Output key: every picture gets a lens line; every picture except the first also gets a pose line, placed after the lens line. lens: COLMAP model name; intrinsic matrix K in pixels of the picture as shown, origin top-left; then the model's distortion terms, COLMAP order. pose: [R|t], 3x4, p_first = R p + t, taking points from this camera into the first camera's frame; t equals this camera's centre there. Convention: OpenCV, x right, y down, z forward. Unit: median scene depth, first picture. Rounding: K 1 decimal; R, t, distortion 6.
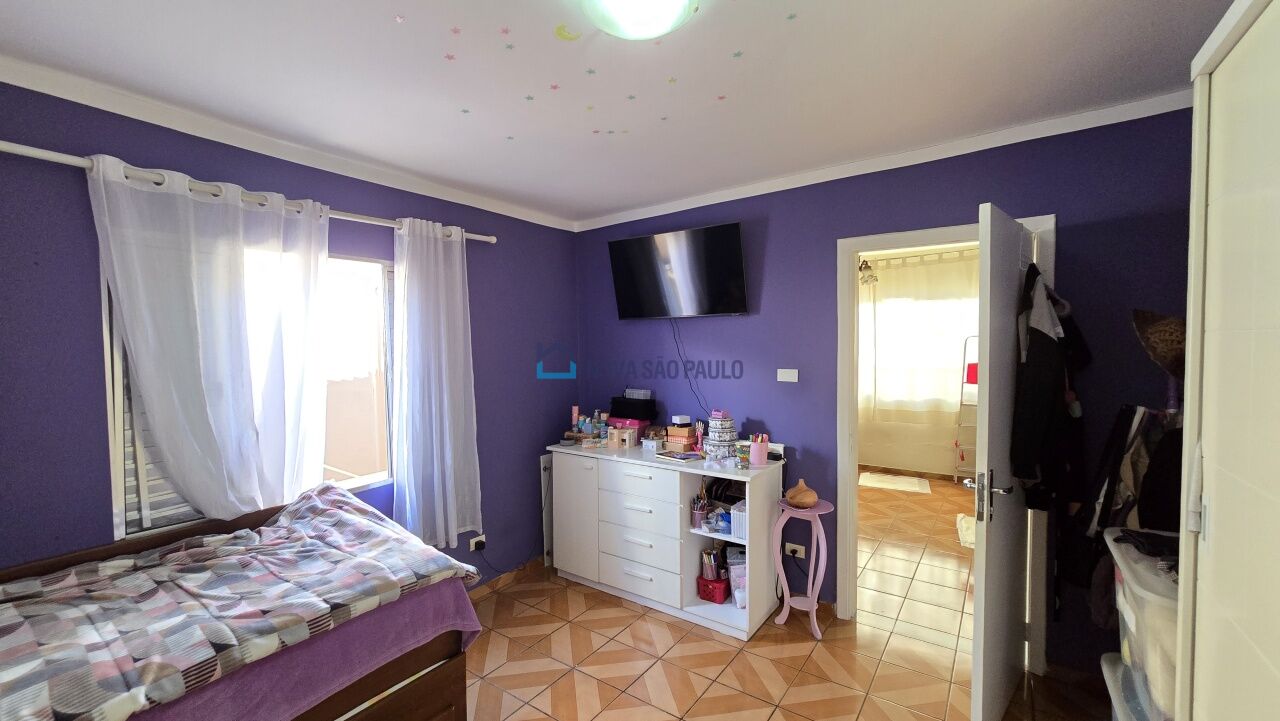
lens RADIAL K [[515.9, 0, 640.0], [0, 515.9, 360.5], [0, 0, 1]] dist [0.000326, 0.000077]
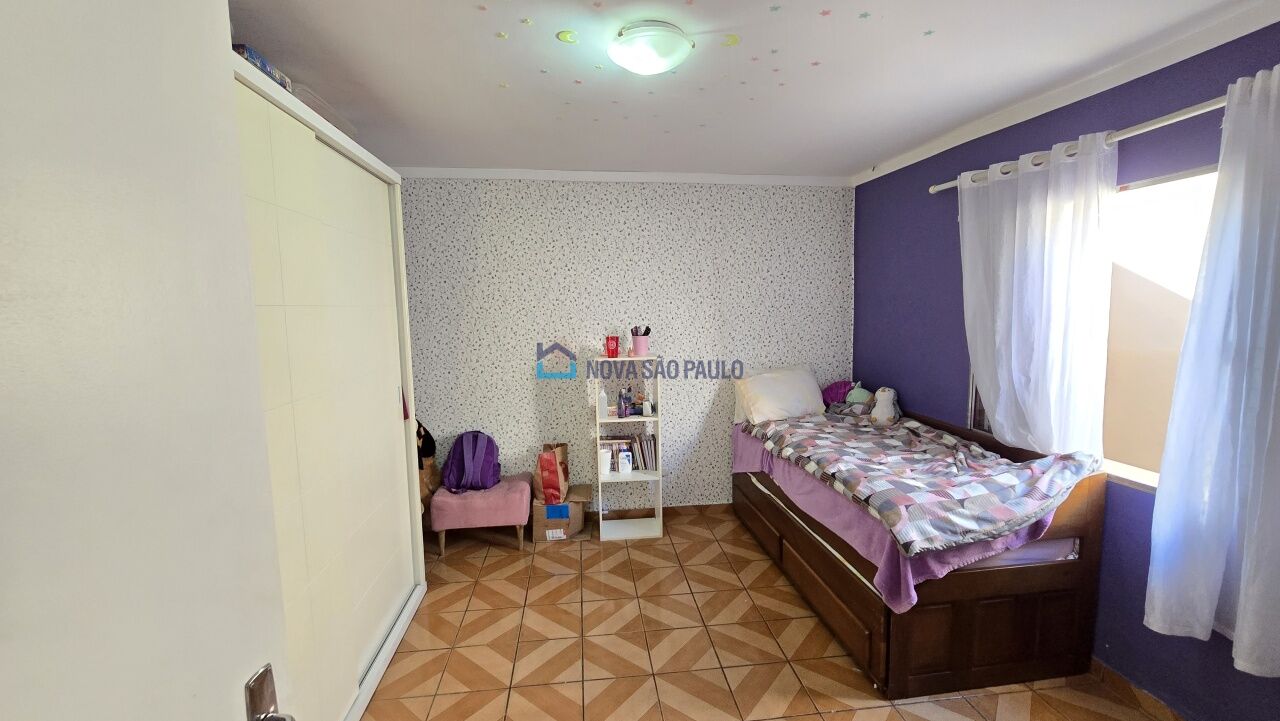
lens RADIAL K [[551.2, 0, 640.0], [0, 551.2, 360.5], [0, 0, 1]] dist [0.001008, 0.000614]
pose [[-0.738401, 0.091092, -0.668181, 0.602598], [0.002021, 0.991129, 0.132886, -0.051705], [0.674359, 0.096773, -0.732035, 1.215225]]
